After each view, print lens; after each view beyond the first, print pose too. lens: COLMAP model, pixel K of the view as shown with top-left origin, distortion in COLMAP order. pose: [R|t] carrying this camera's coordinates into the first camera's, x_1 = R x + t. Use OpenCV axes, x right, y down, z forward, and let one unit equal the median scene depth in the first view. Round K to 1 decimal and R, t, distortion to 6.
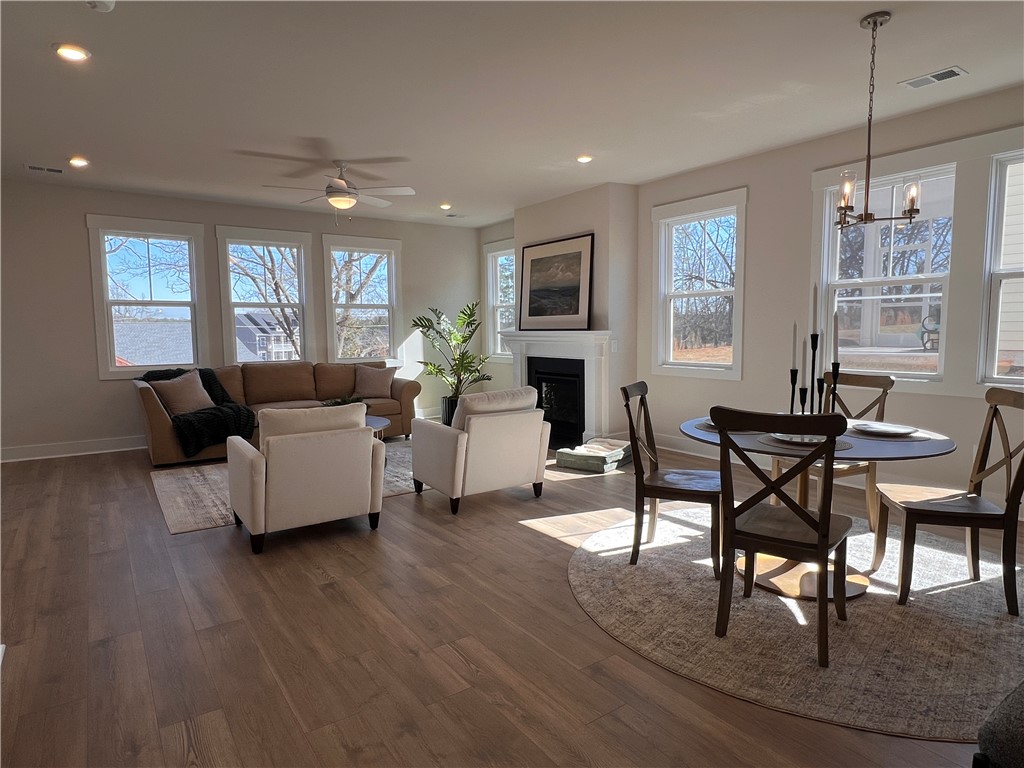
lens RADIAL K [[595.1, 0, 509.5], [0, 595.1, 383.8], [0, 0, 1]] dist [-0.000409, -0.003151]
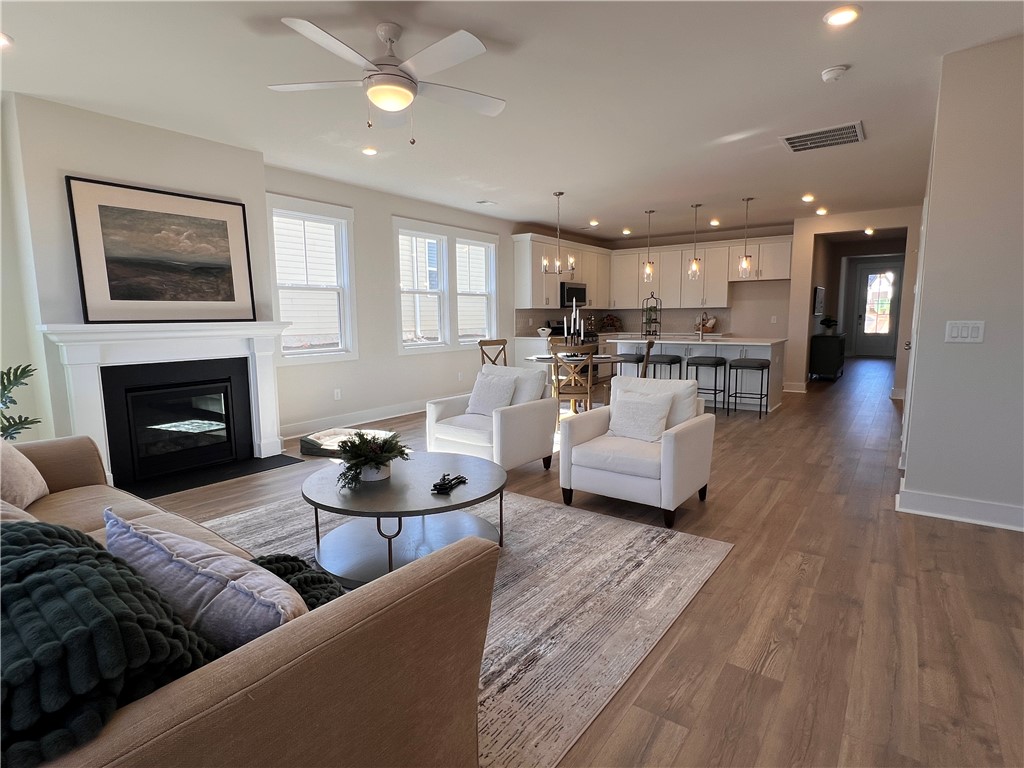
lens RADIAL K [[539.5, 0, 510.5], [0, 539.5, 383.5], [0, 0, 1]] dist [-0.005141, -0.000048]
pose [[-0.316851, -0.105211, 0.942622, -0.682361], [0.101926, 0.984296, 0.144124, -0.073652], [-0.942983, 0.141743, -0.301152, 0.872052]]
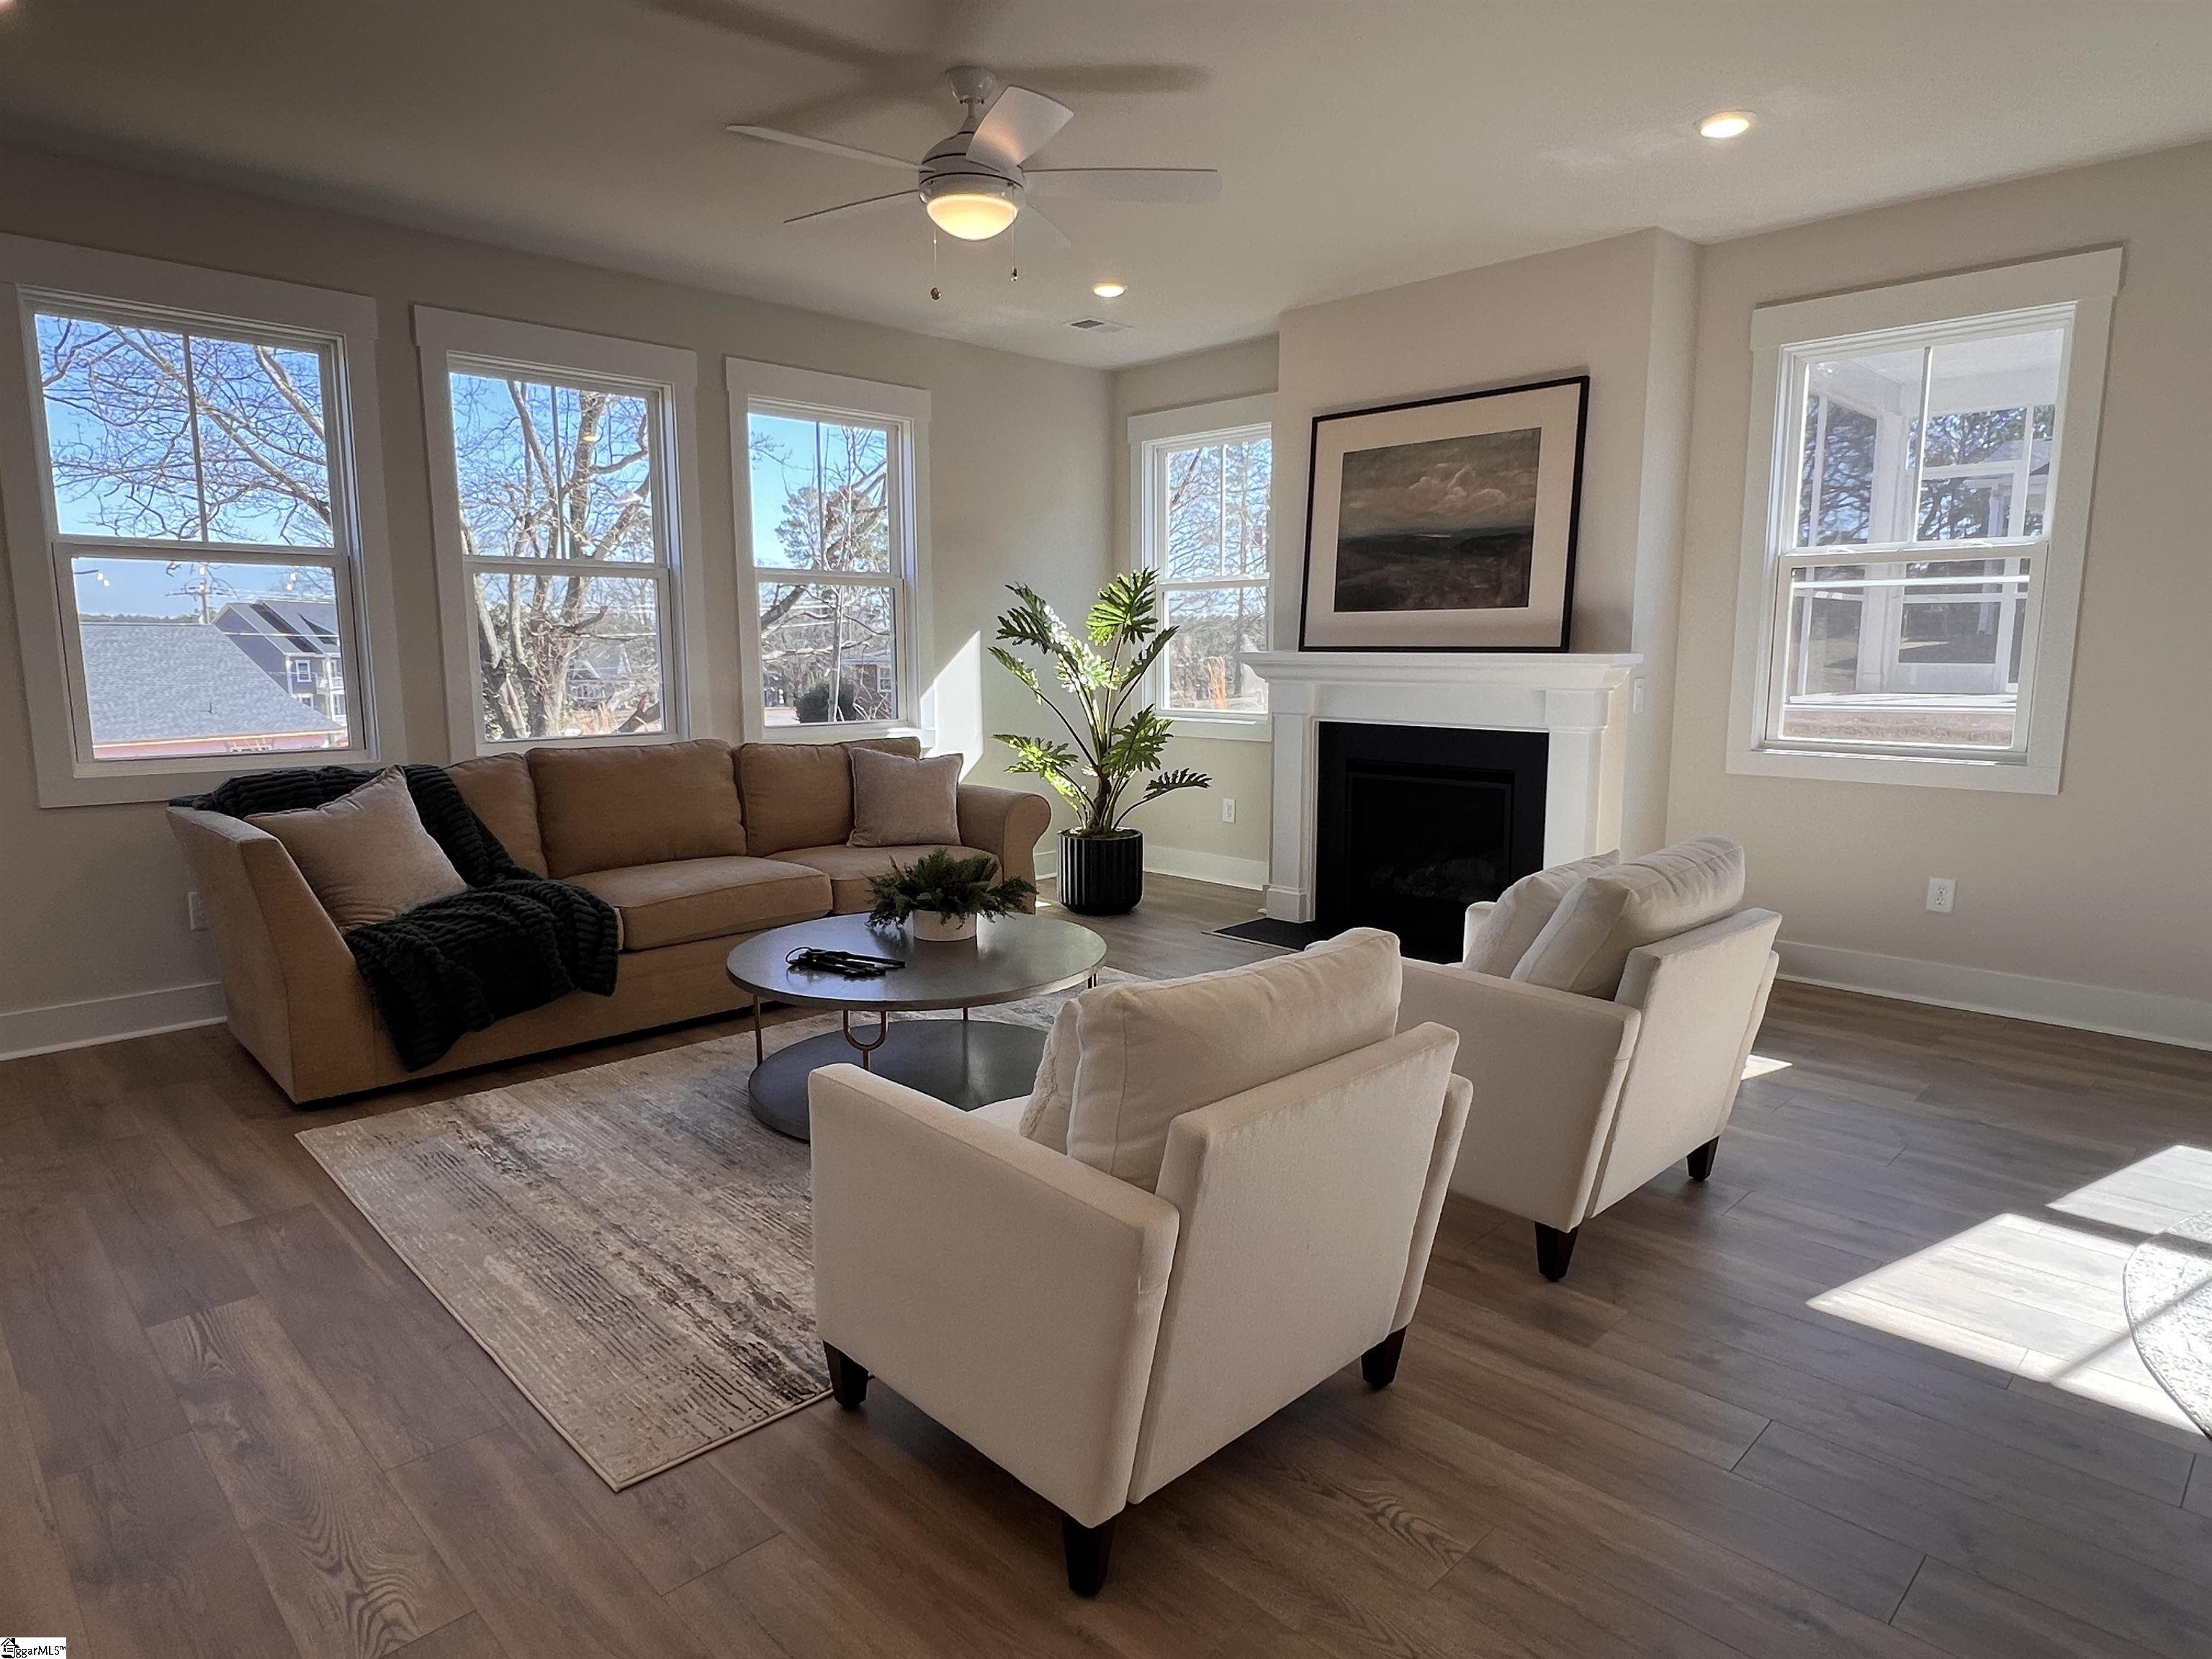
lens RADIAL K [[1285.5, 0, 1108.3], [0, 1285.5, 837.2], [0, 0, 1]] dist [-0.000409, -0.003151]
pose [[0.985629, -0.016721, 0.168092, -0.261591], [0.007322, 0.998383, 0.056380, -0.023146], [-0.168763, -0.054339, 0.984158, 0.268461]]
